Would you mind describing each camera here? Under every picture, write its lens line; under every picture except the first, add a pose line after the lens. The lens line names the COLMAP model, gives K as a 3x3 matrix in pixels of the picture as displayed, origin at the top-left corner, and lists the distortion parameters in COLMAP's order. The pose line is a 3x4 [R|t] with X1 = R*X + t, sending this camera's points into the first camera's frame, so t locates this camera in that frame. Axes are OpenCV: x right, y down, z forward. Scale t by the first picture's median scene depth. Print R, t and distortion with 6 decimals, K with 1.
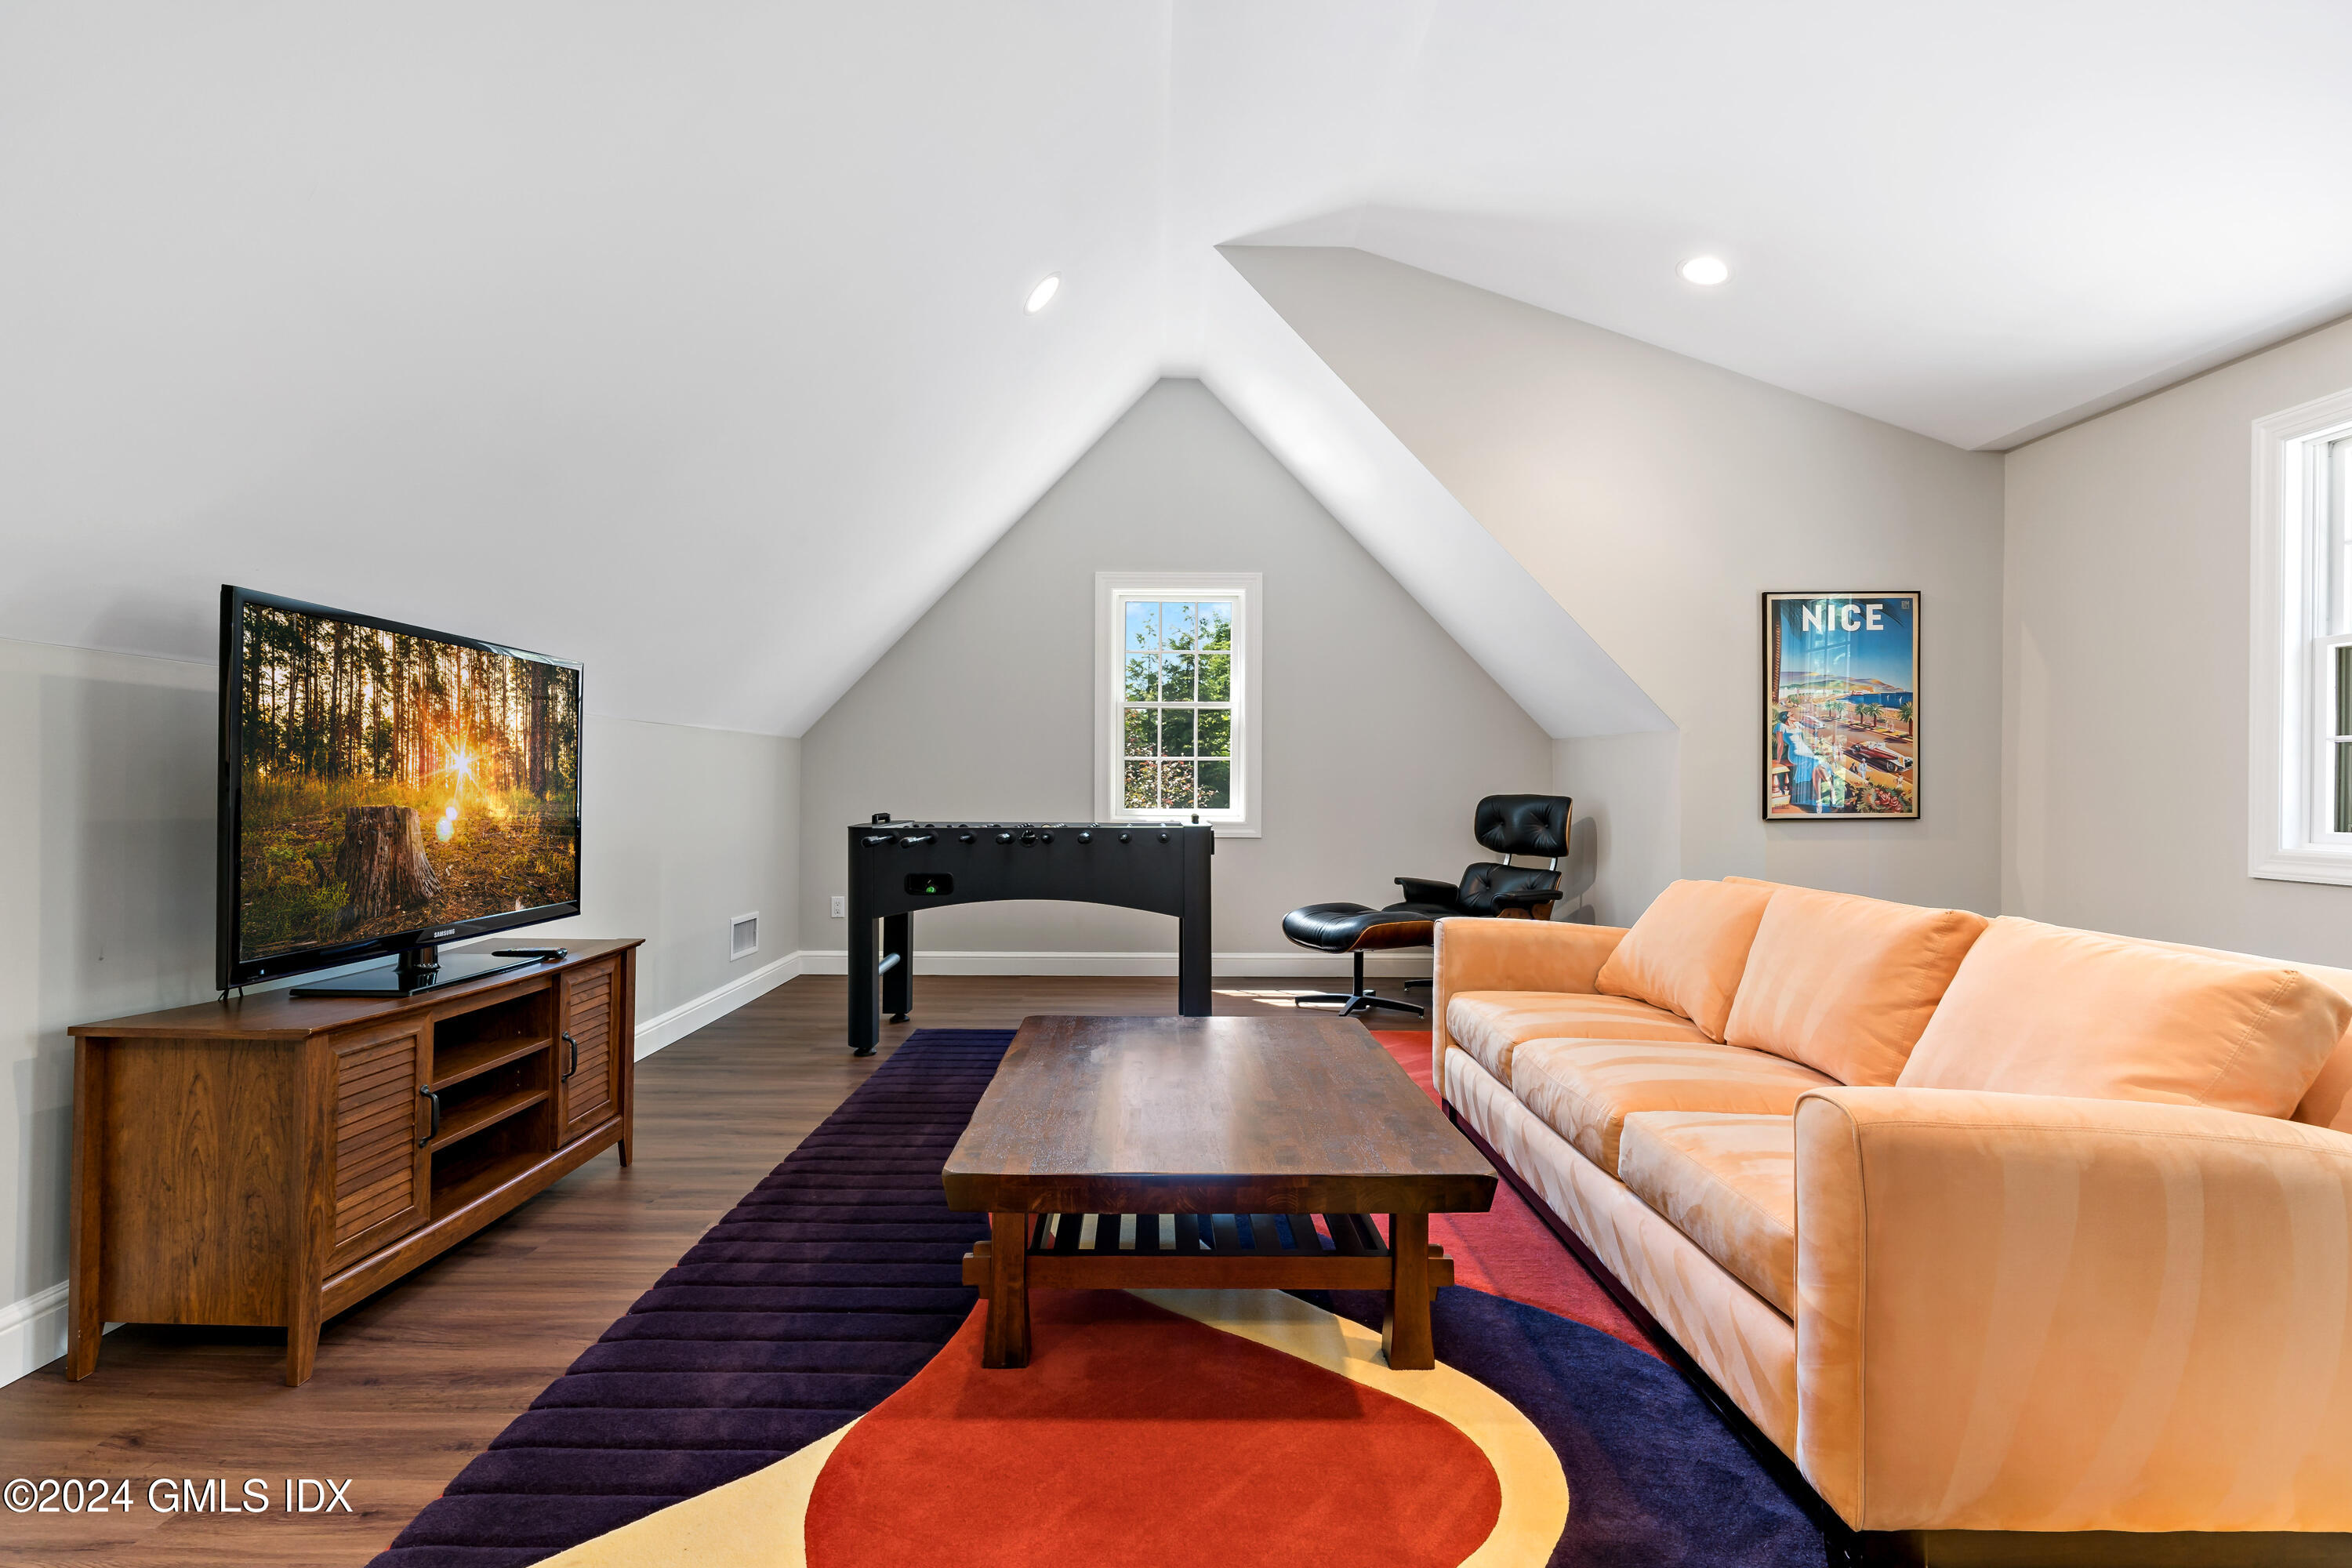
lens RADIAL K [[1136.8, 0, 1174.2], [0, 1136.8, 781.8], [0, 0, 1]] dist [0.000936, 0.000823]
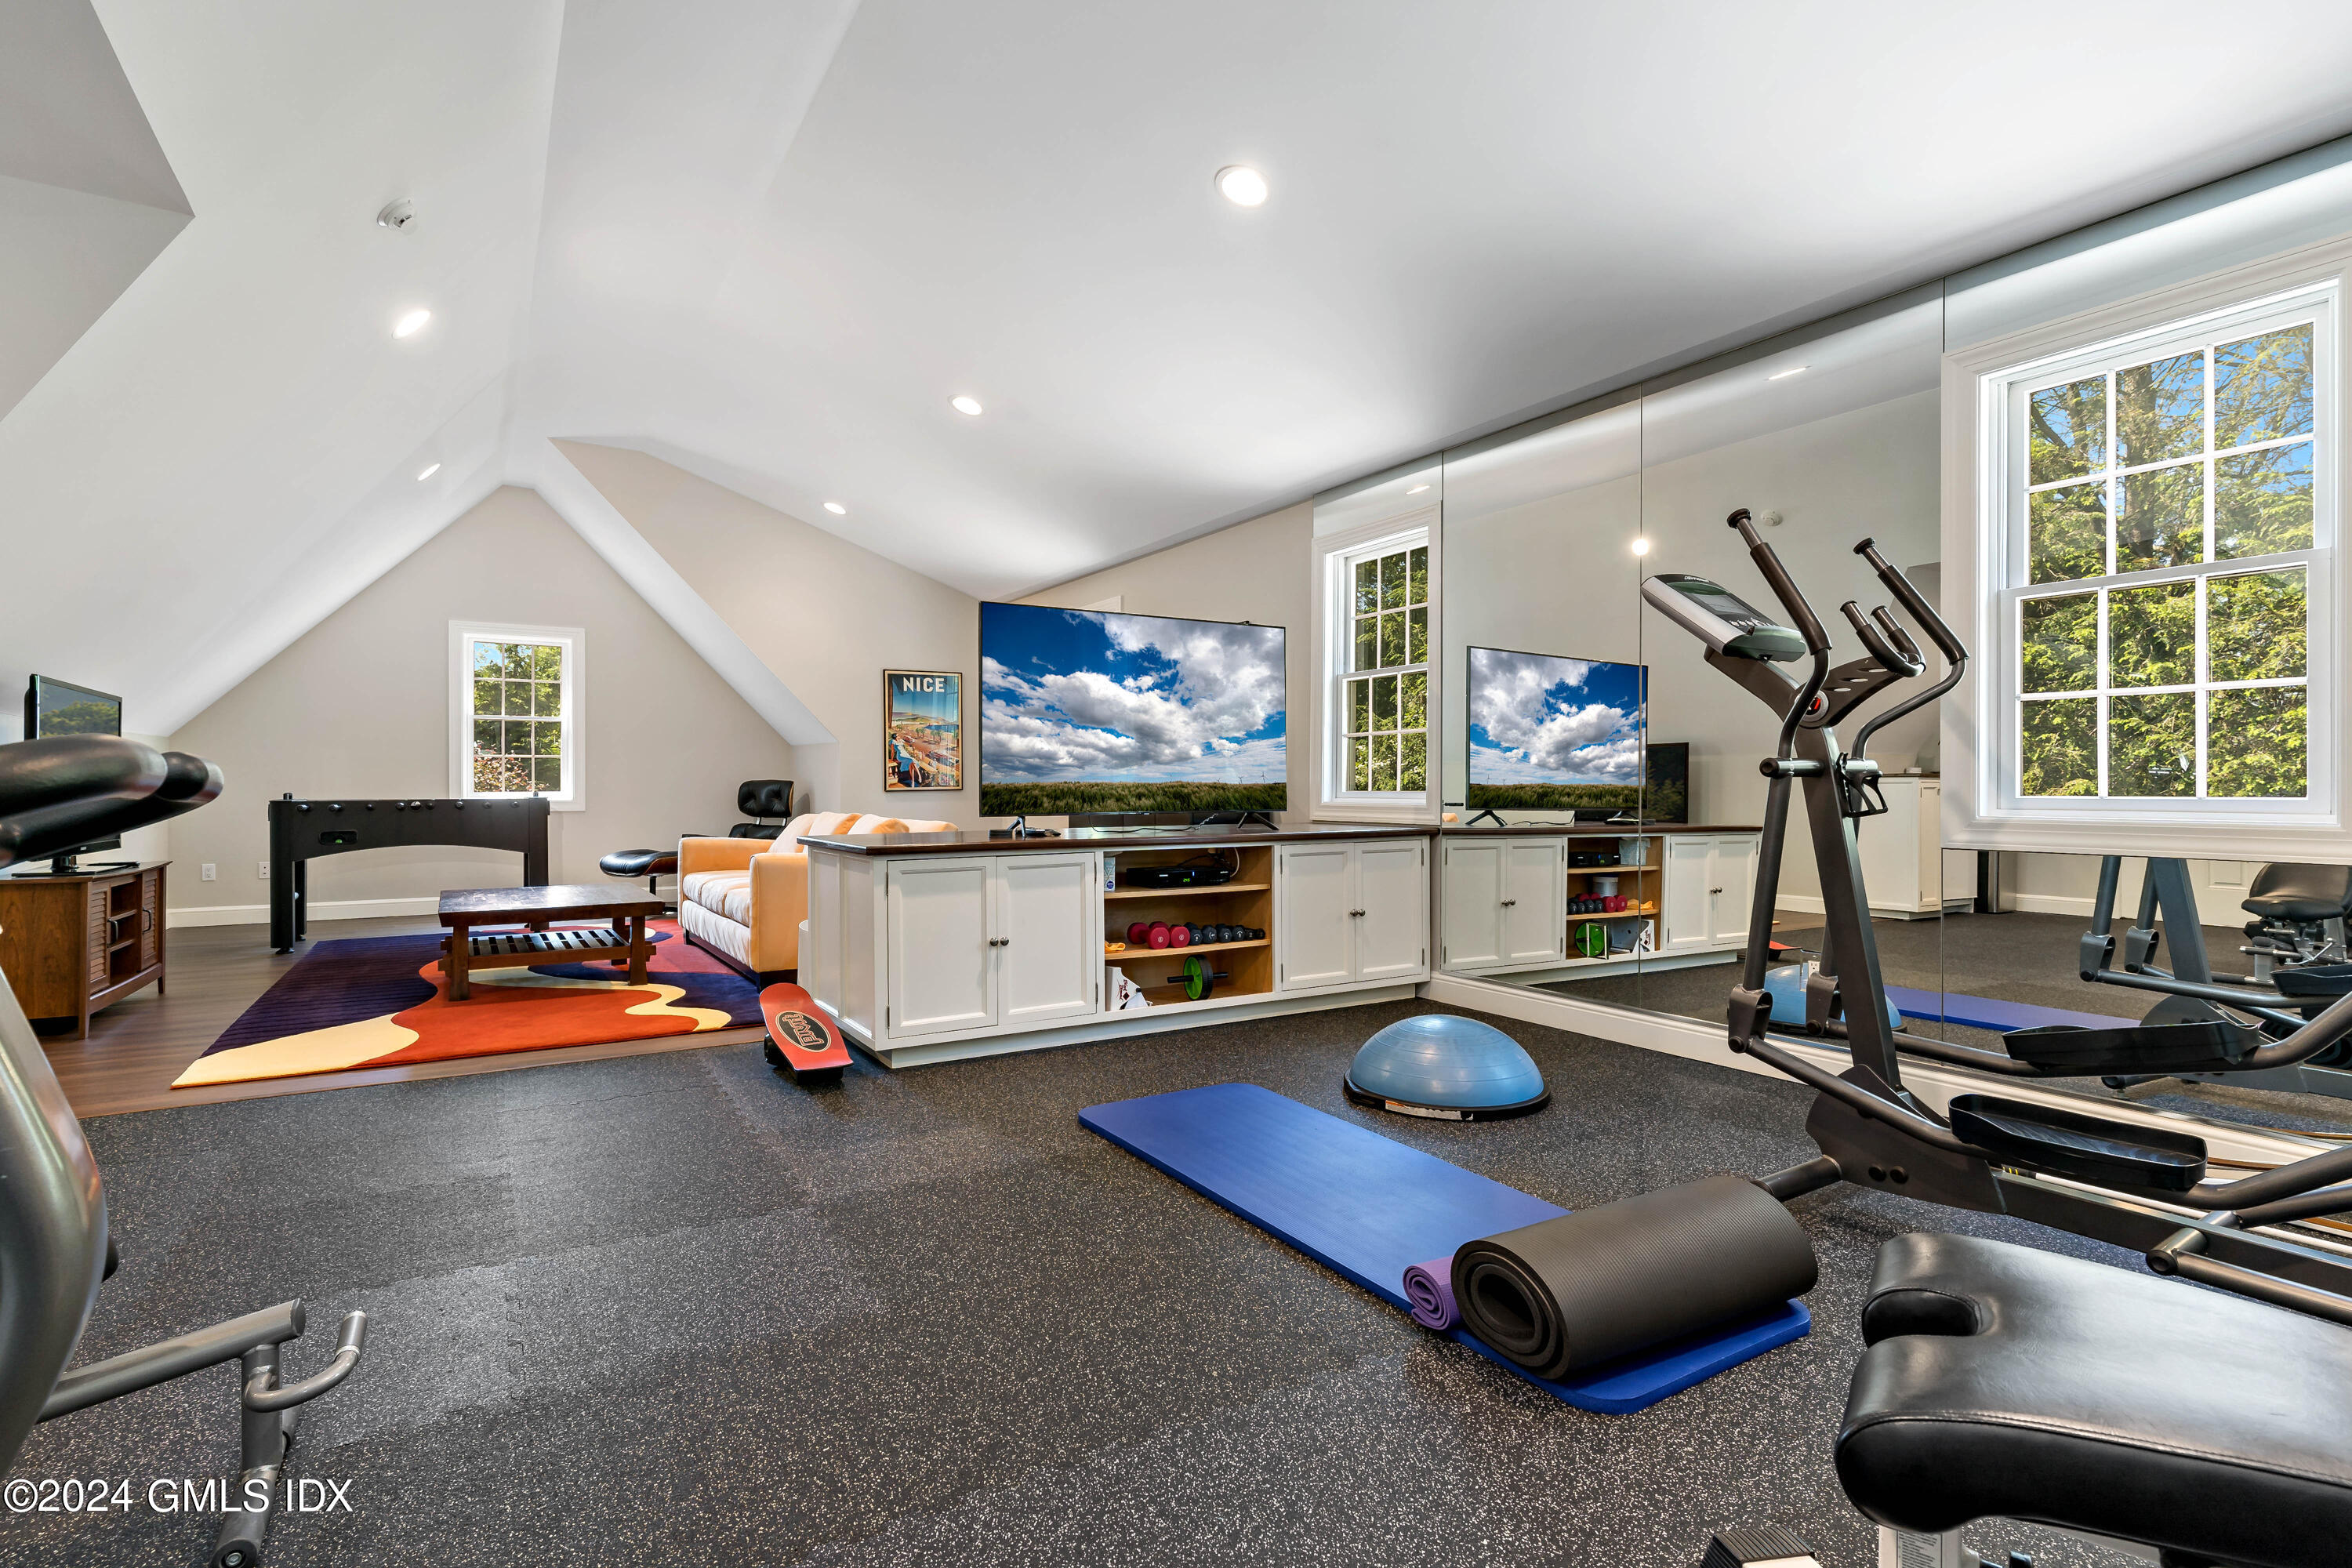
lens RADIAL K [[1136.8, 0, 1168.9], [0, 1136.8, 789.7], [0, 0, 1]] dist [0.000936, 0.000823]
pose [[0.856453, -0.007691, 0.516167, -0.041797], [0.003576, 0.999953, 0.008966, 0.014176], [-0.516212, -0.005833, 0.856441, -0.758282]]
